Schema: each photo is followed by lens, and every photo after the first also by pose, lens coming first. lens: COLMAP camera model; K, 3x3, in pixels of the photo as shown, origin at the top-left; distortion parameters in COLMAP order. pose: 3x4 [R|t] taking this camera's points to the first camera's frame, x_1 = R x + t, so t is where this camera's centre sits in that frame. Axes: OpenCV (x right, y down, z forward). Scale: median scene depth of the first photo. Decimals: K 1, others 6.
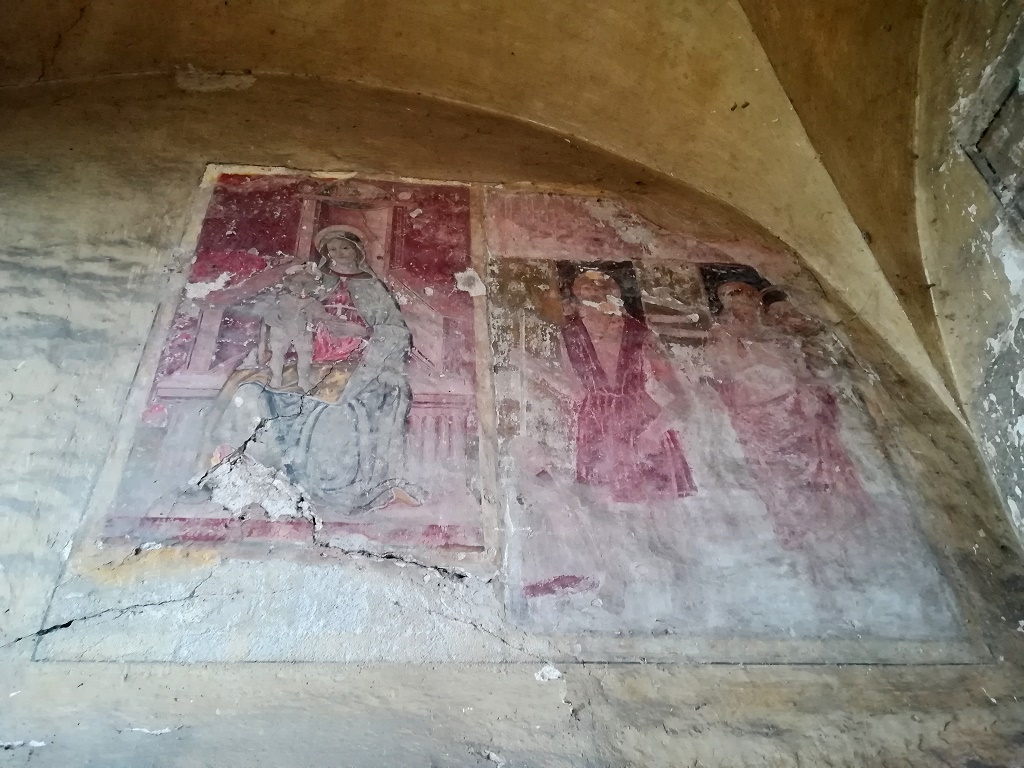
lens RADIAL K [[810.6, 0, 521.8], [0, 810.6, 376.4], [0, 0, 1]] dist [0.072985, -0.081138]
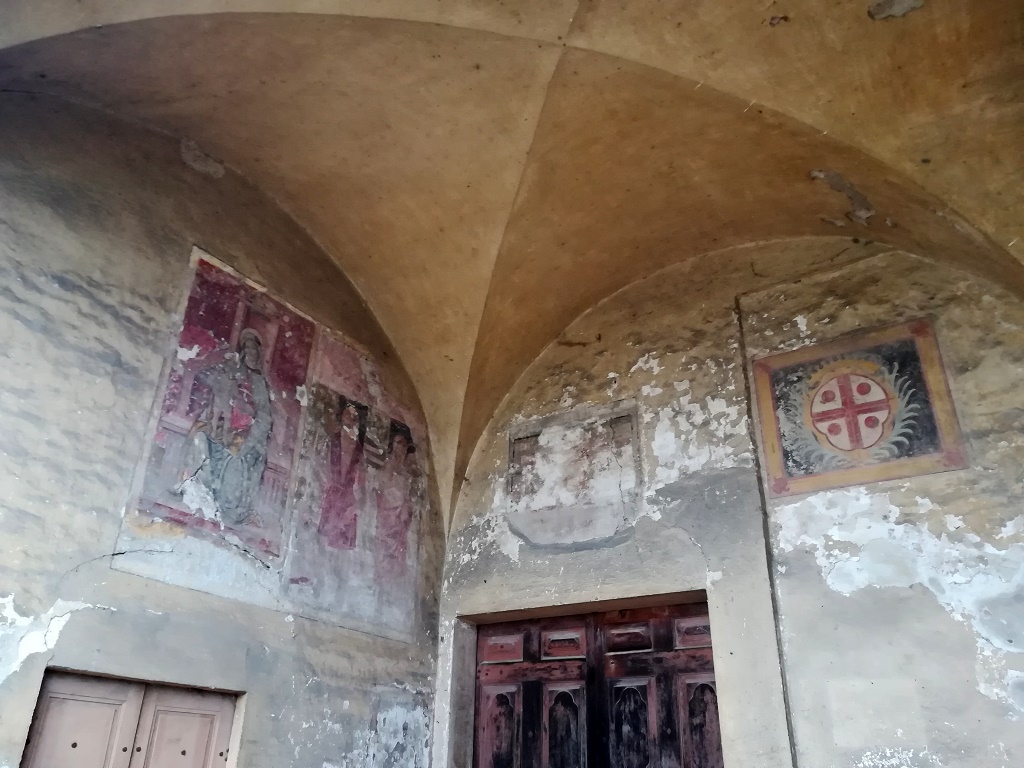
lens RADIAL K [[810.6, 0, 529.5], [0, 810.6, 370.3], [0, 0, 1]] dist [0.072985, -0.081138]
pose [[0.626283, 0.422545, 0.655153, -1.088313], [-0.547923, 0.836383, -0.015652, -0.464125], [-0.554572, -0.349171, 0.755334, -0.746603]]
